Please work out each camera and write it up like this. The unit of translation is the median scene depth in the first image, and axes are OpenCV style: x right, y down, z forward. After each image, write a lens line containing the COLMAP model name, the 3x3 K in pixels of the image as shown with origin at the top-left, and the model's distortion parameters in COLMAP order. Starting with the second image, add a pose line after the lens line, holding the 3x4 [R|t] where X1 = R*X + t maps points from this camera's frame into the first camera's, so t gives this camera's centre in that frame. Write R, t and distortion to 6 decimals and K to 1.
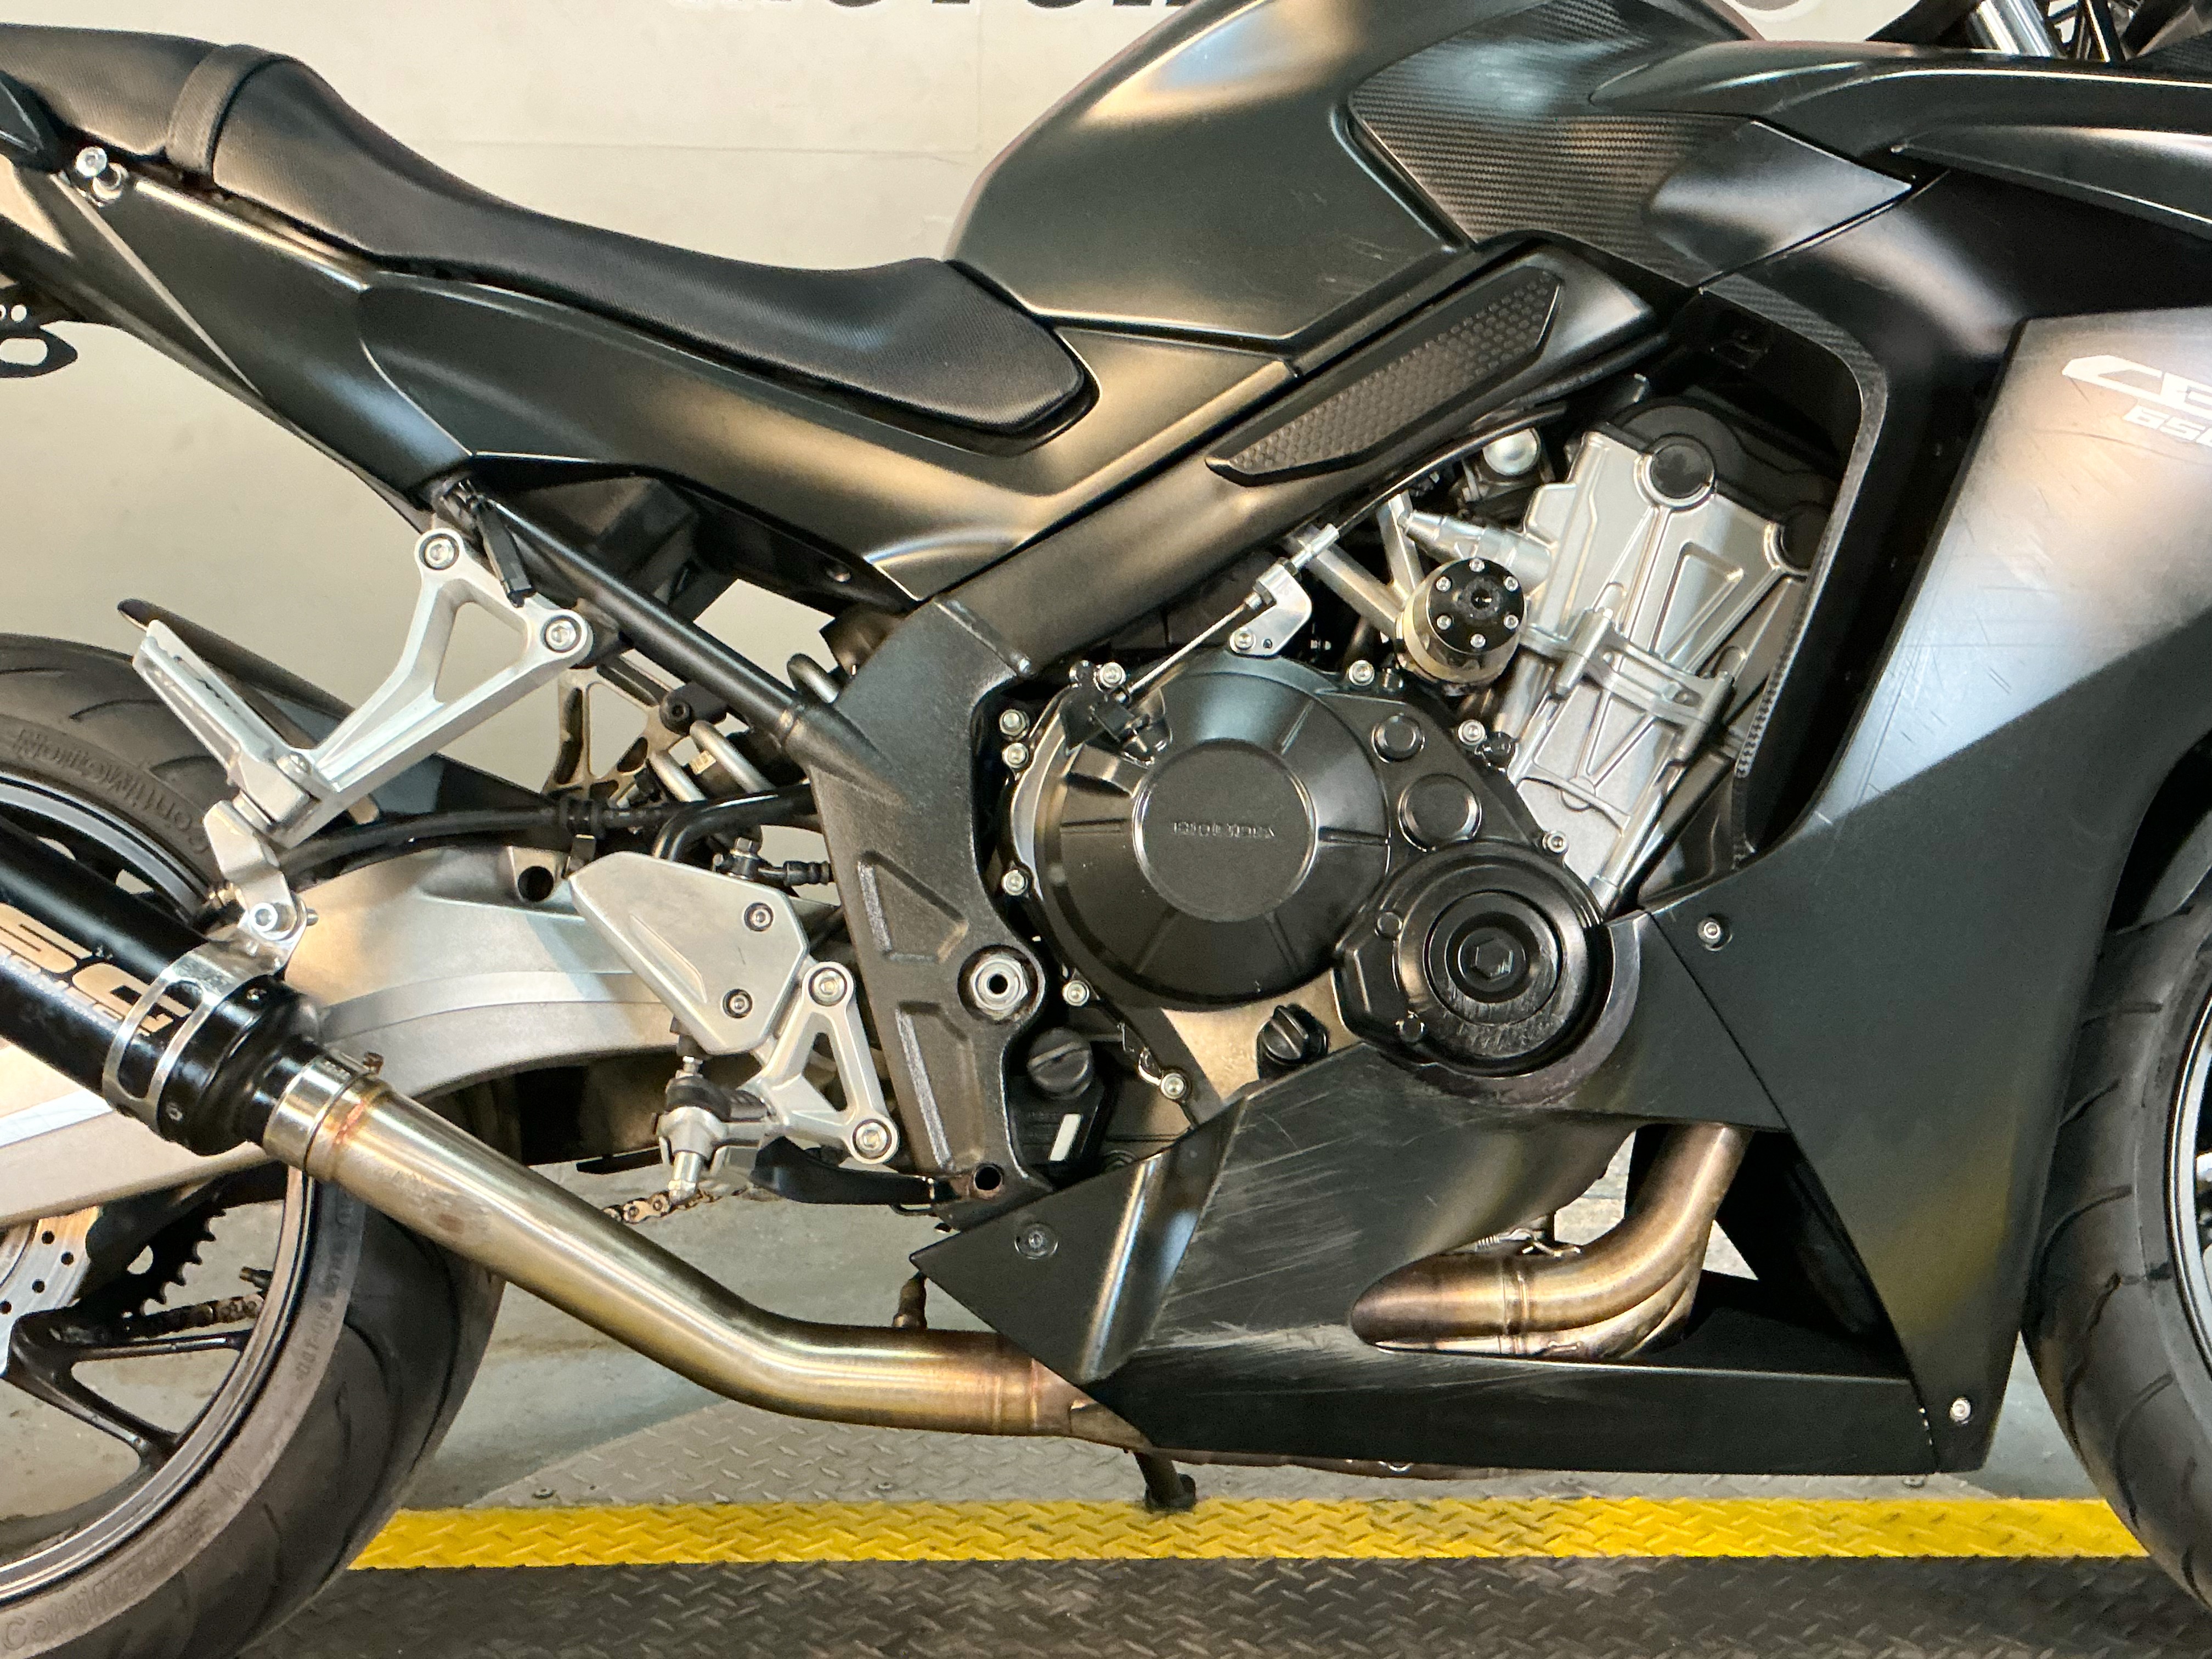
lens RADIAL K [[2197.7, 0, 1103.5], [0, 2197.7, 827.2], [0, 0, 1]] dist [0.056063, 0.000000]
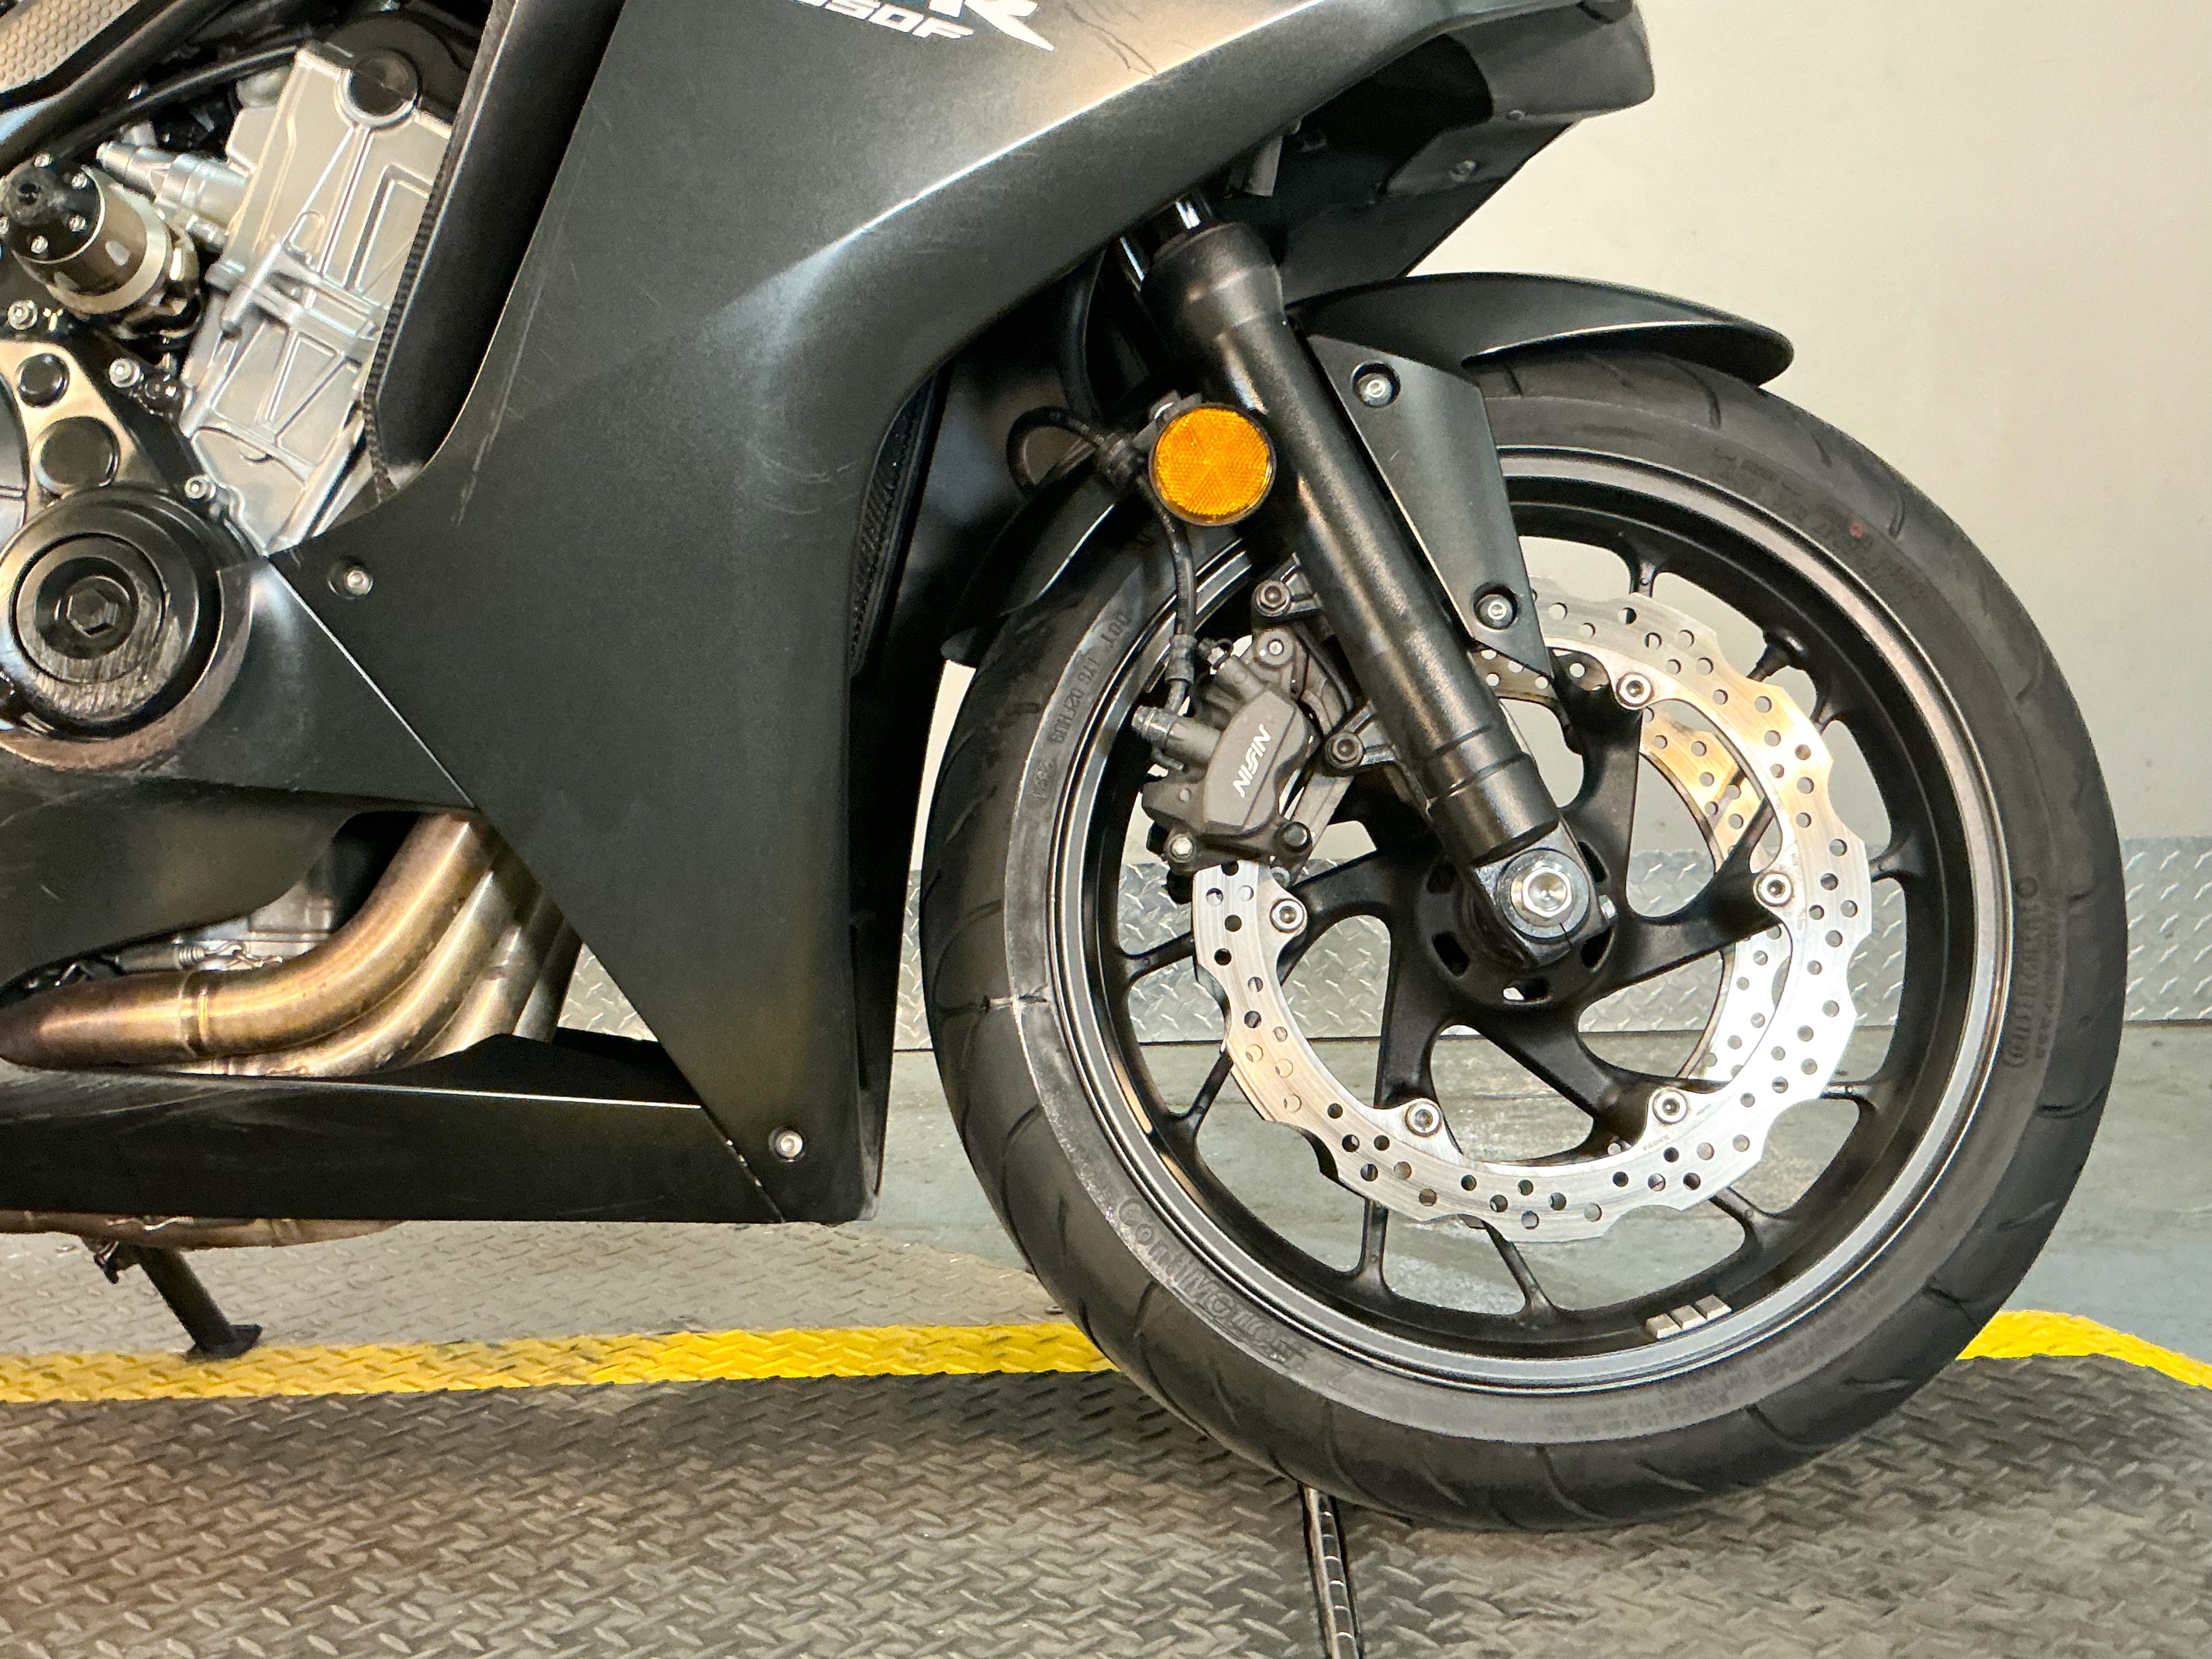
lens RADIAL K [[2322.6, 0, 1111.1], [0, 2322.6, 812.7], [0, 0, 1]] dist [0.077123, 0.000000]
pose [[0.999547, -0.021603, -0.020962, 0.556193], [0.020976, 0.999340, -0.029660, 0.163263], [0.021589, 0.029207, 0.999340, 0.057257]]
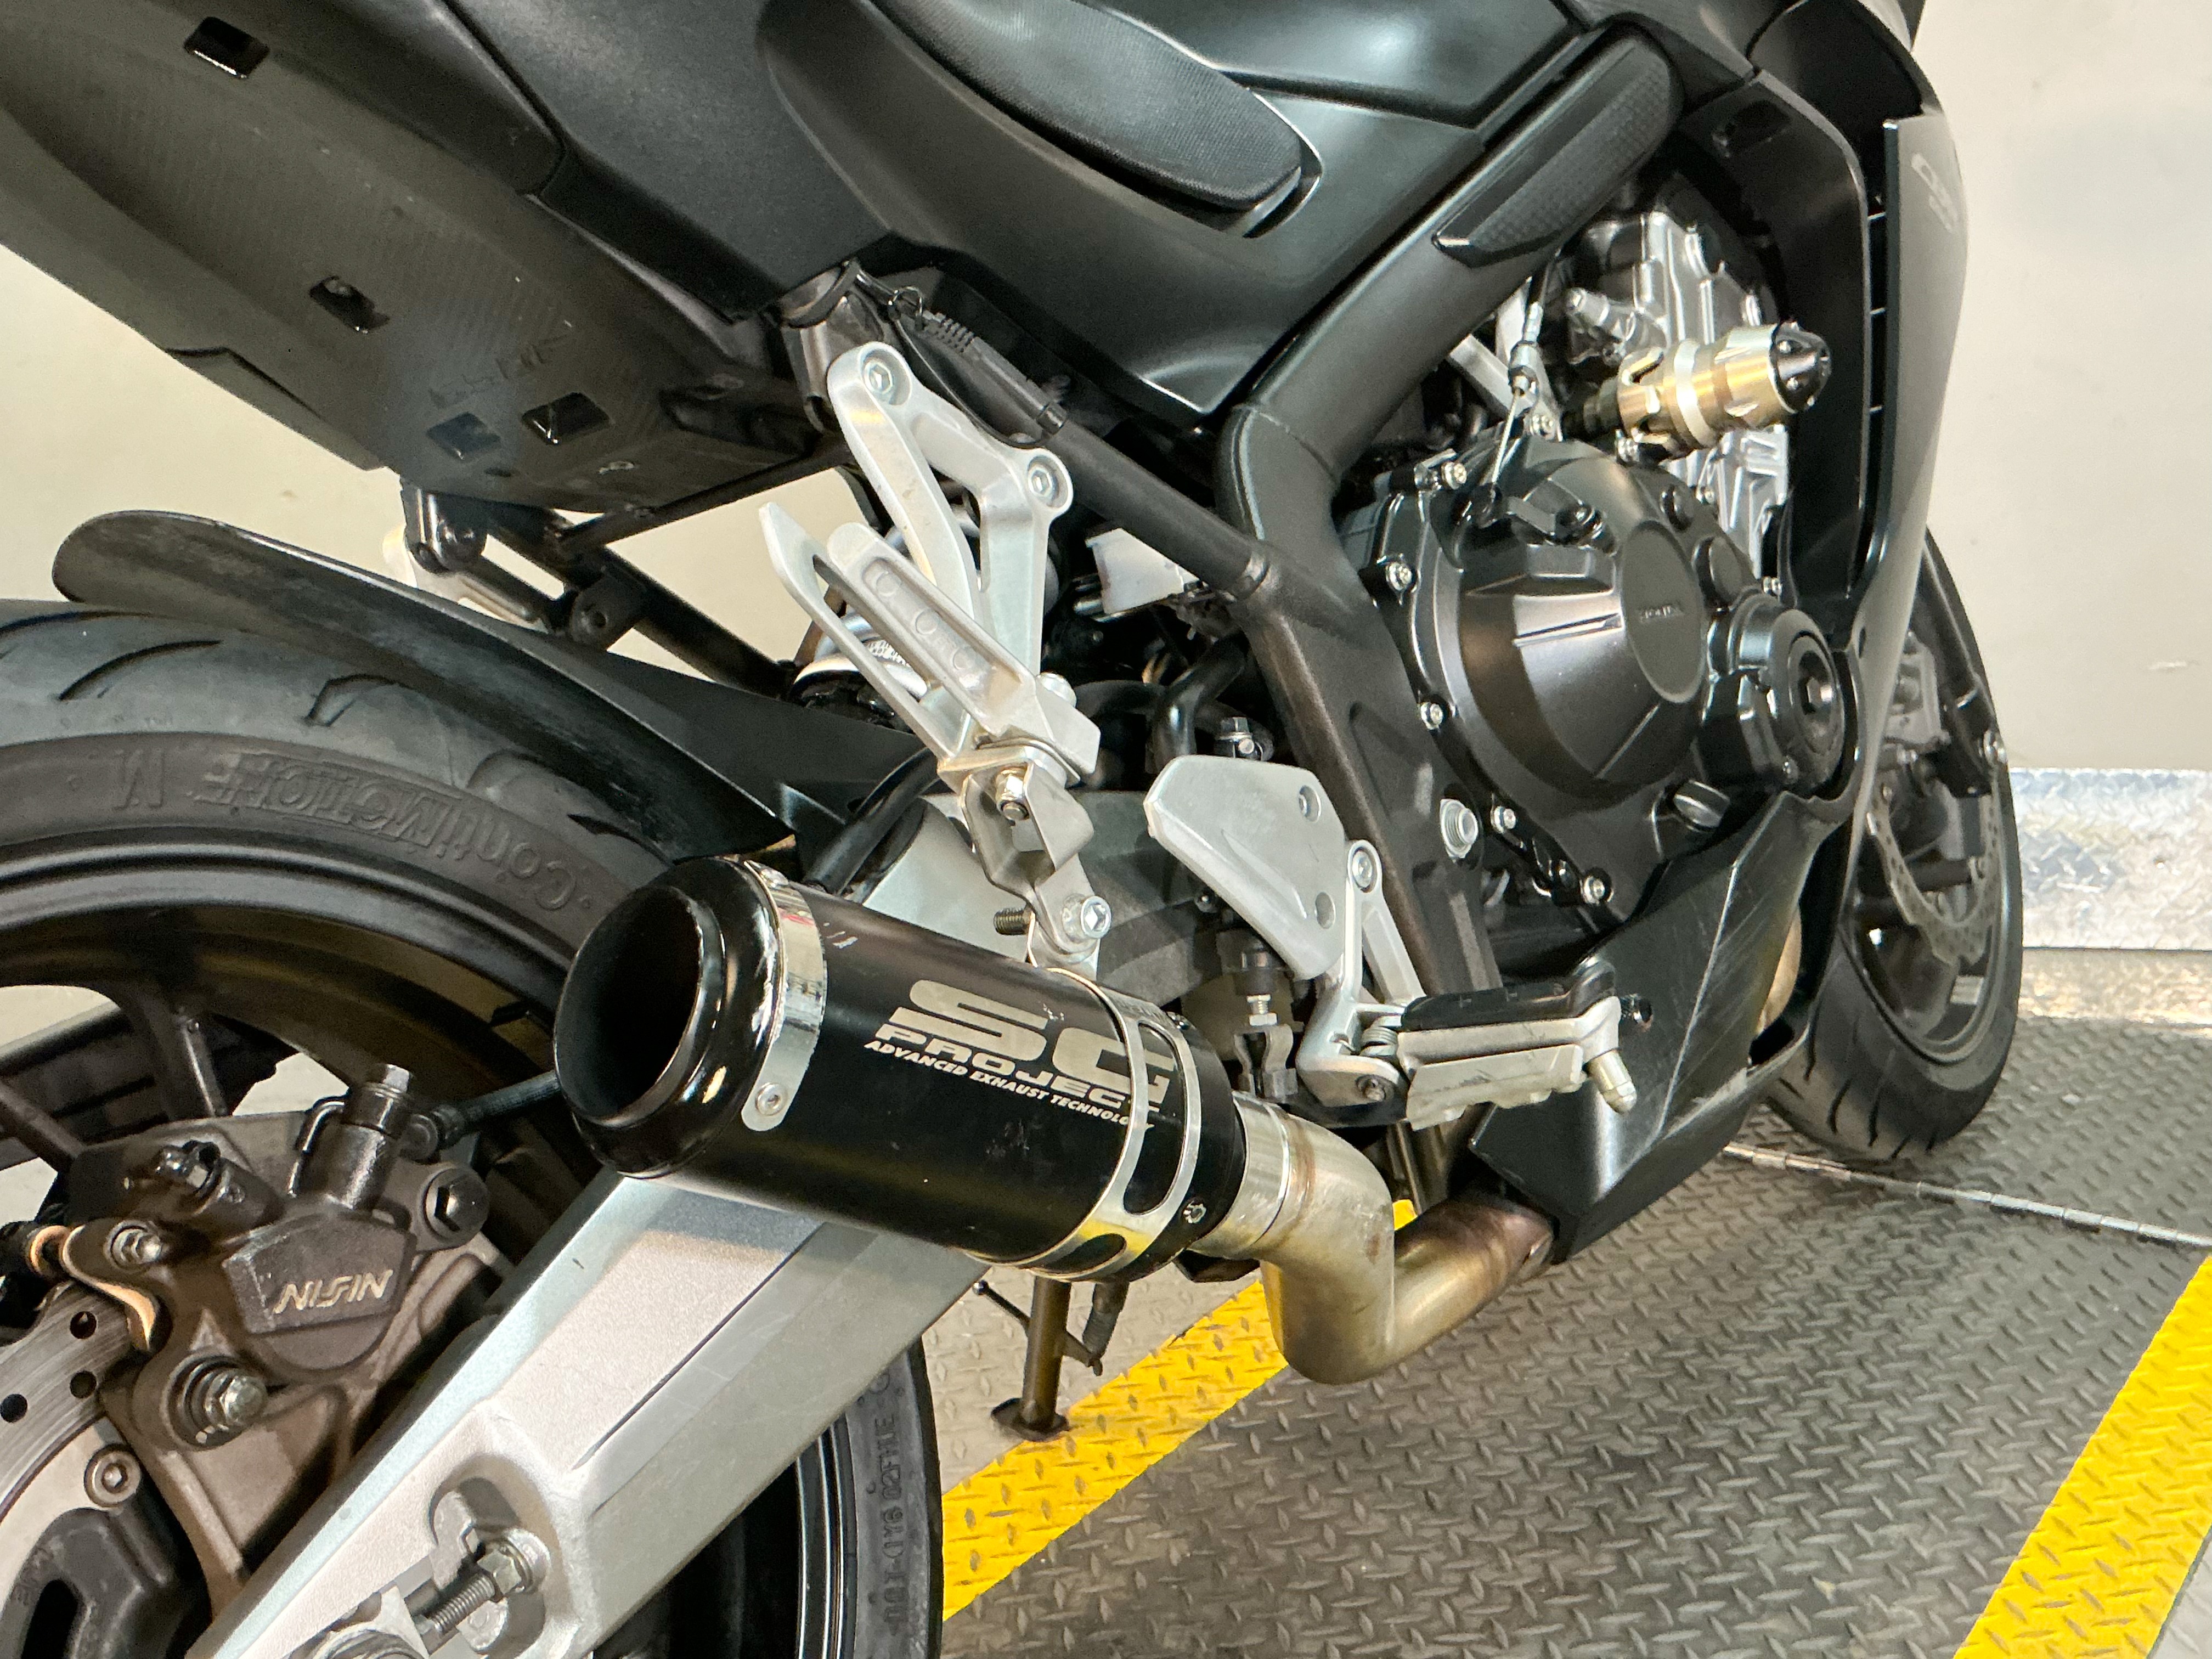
lens RADIAL K [[2197.7, 0, 1107.9], [0, 2197.7, 822.9], [0, 0, 1]] dist [0.056063, 0.000000]
pose [[0.598801, -0.191992, 0.777546, -0.833697], [0.167959, 0.979357, 0.112475, -0.057528], [-0.783089, 0.063246, 0.618686, 0.552118]]
